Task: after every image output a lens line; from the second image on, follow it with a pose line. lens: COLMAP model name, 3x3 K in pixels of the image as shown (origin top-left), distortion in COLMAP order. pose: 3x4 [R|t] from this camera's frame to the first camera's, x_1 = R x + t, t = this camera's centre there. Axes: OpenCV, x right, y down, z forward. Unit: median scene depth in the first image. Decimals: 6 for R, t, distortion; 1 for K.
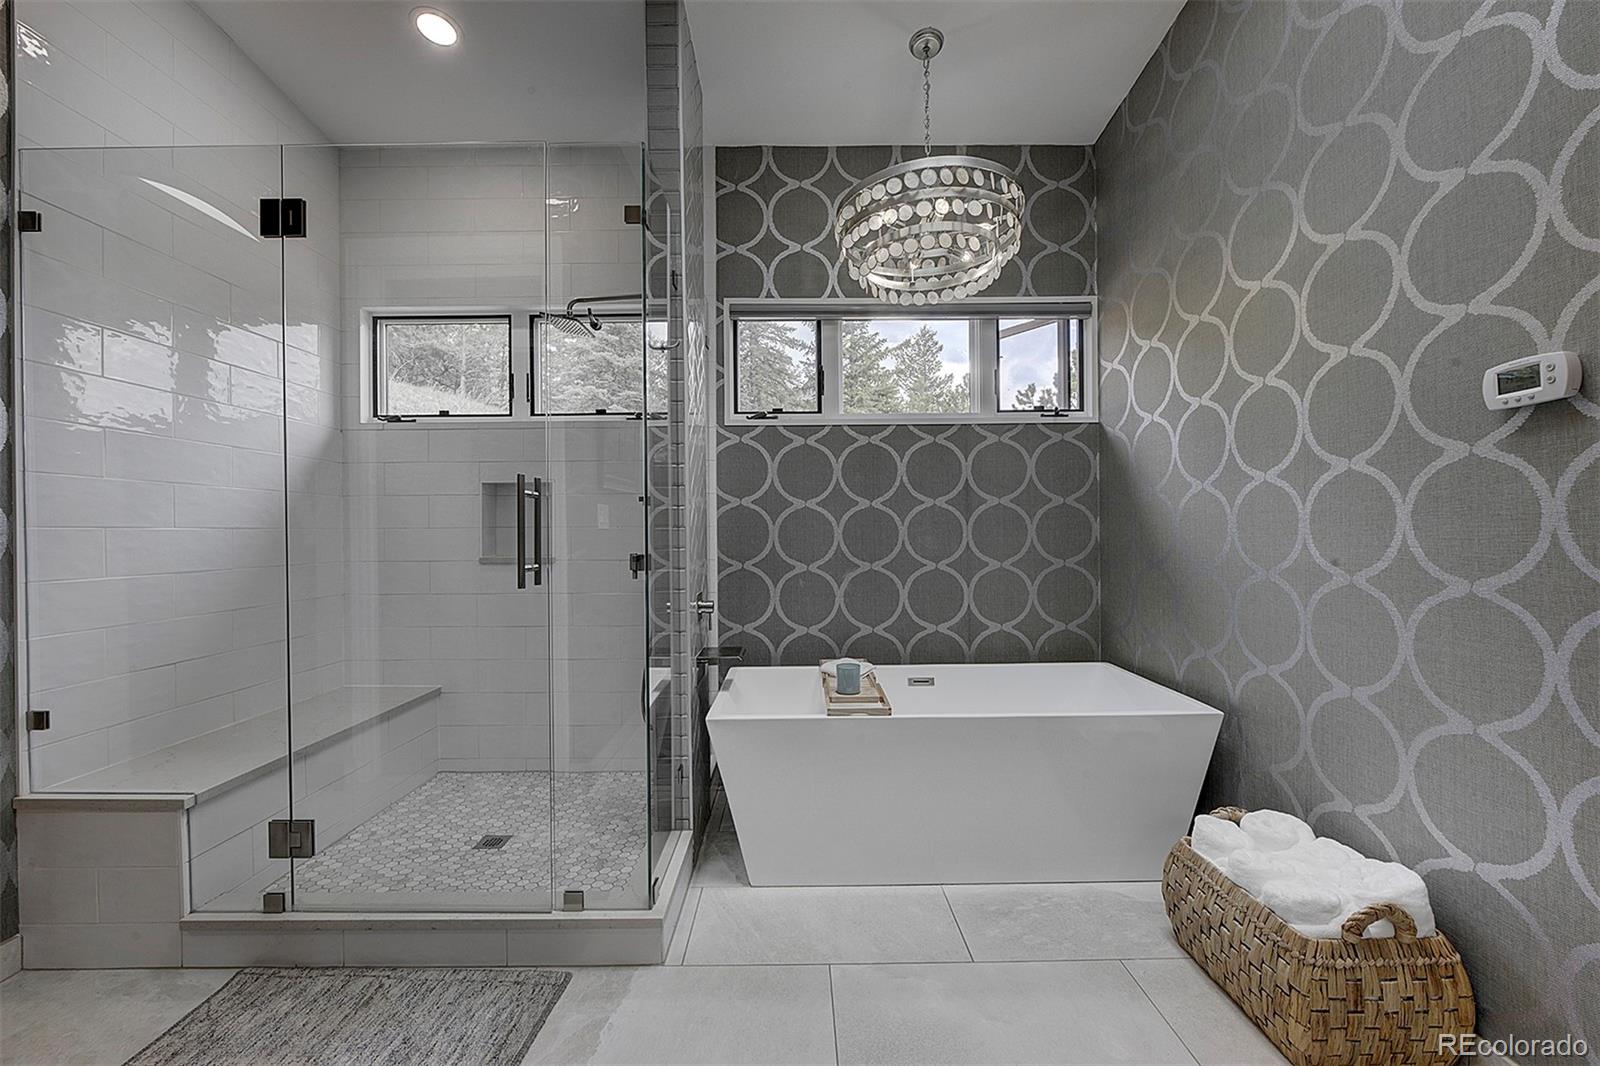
lens RADIAL K [[653.8, 0, 800.0], [0, 653.8, 533.0], [0, 0, 1]] dist [-0.000834, -0.000291]
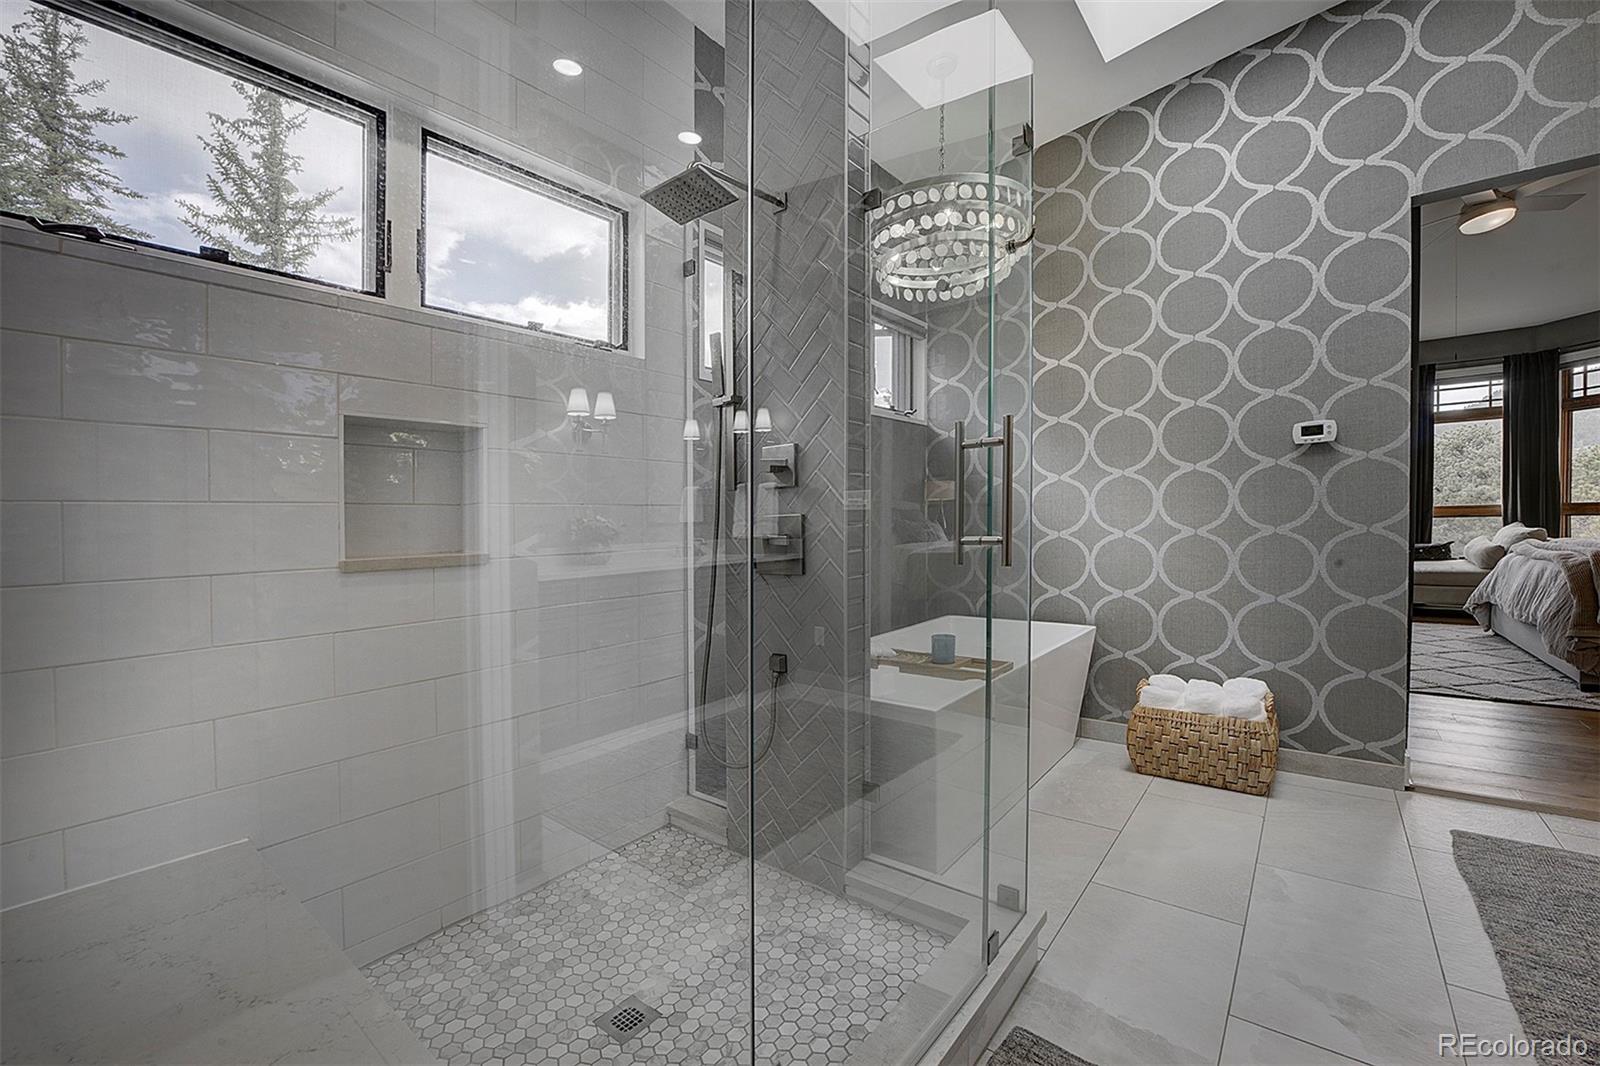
lens RADIAL K [[655.9, 0, 794.9], [0, 655.9, 535.1], [0, 0, 1]] dist [-0.016816, -0.000212]
pose [[0.624656, -0.023013, 0.780561, -0.661295], [0.021906, 0.999689, 0.011942, 0.019172], [-0.780593, 0.009639, 0.624966, 0.400598]]
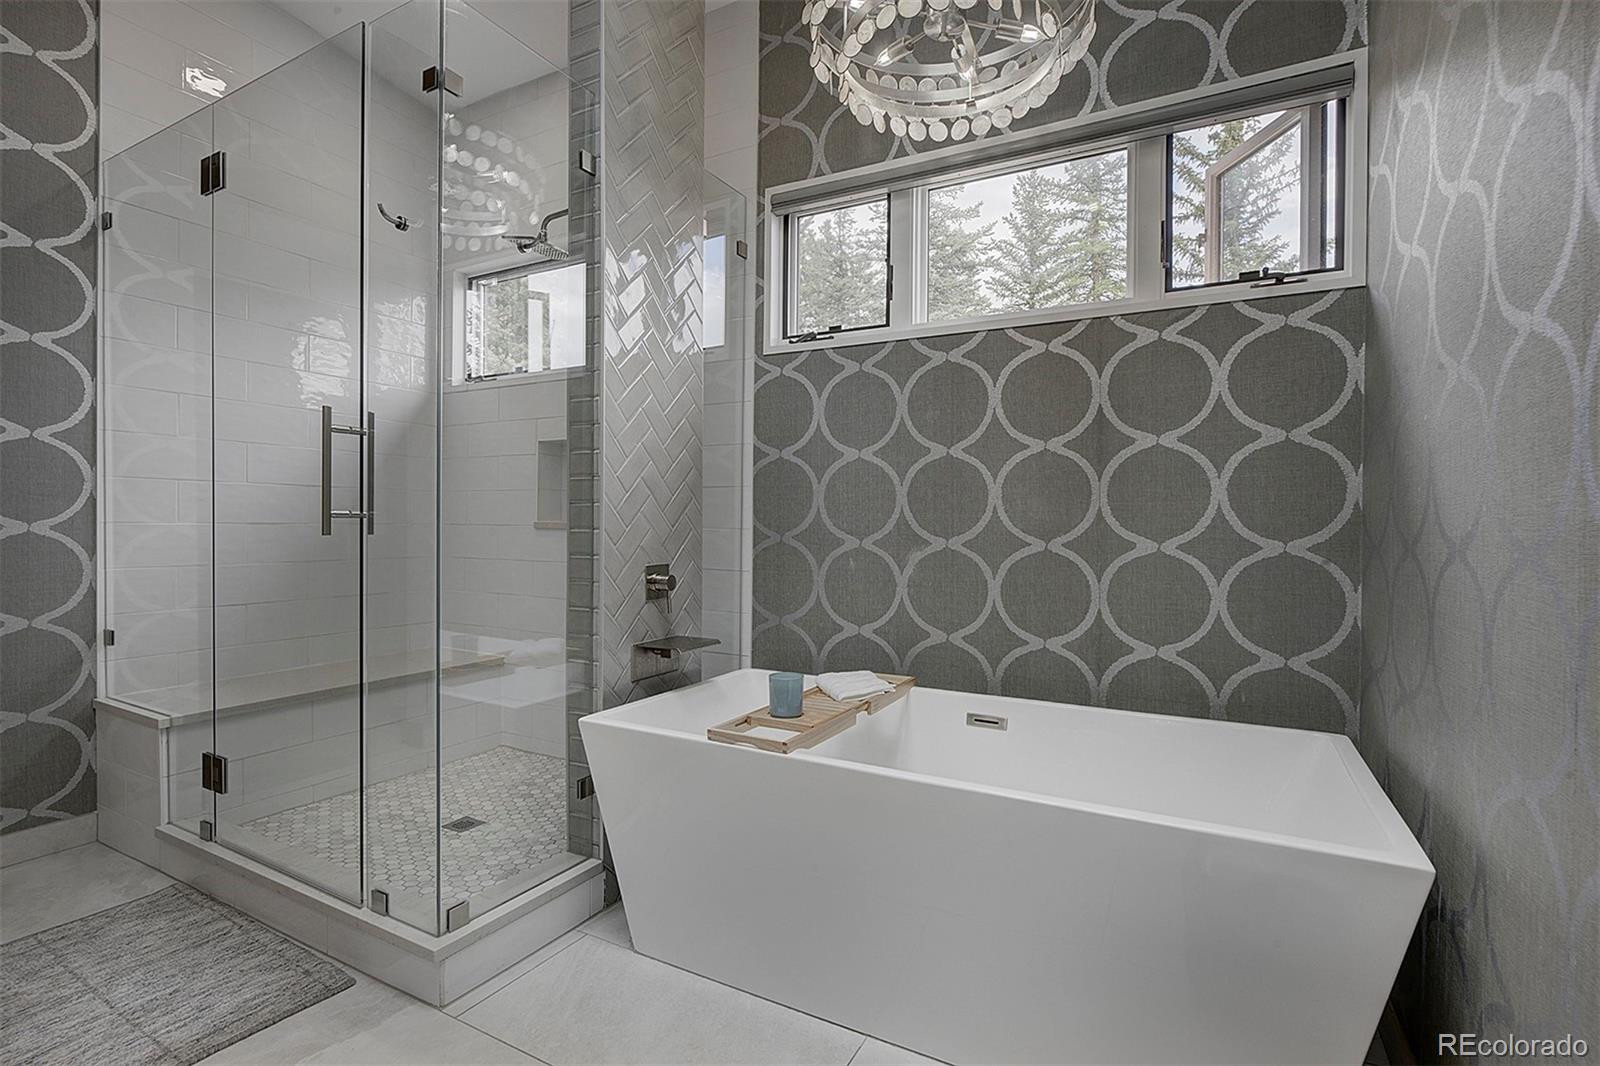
lens RADIAL K [[770.3, 0, 784.2], [0, 770.3, 530.3], [0, 0, 1]] dist [-0.002359, 0.000080]
pose [[0.871363, 0.020736, -0.490200, 0.354044], [-0.017216, 0.999783, 0.011689, 0.030690], [0.490336, -0.001746, 0.871532, 0.222015]]
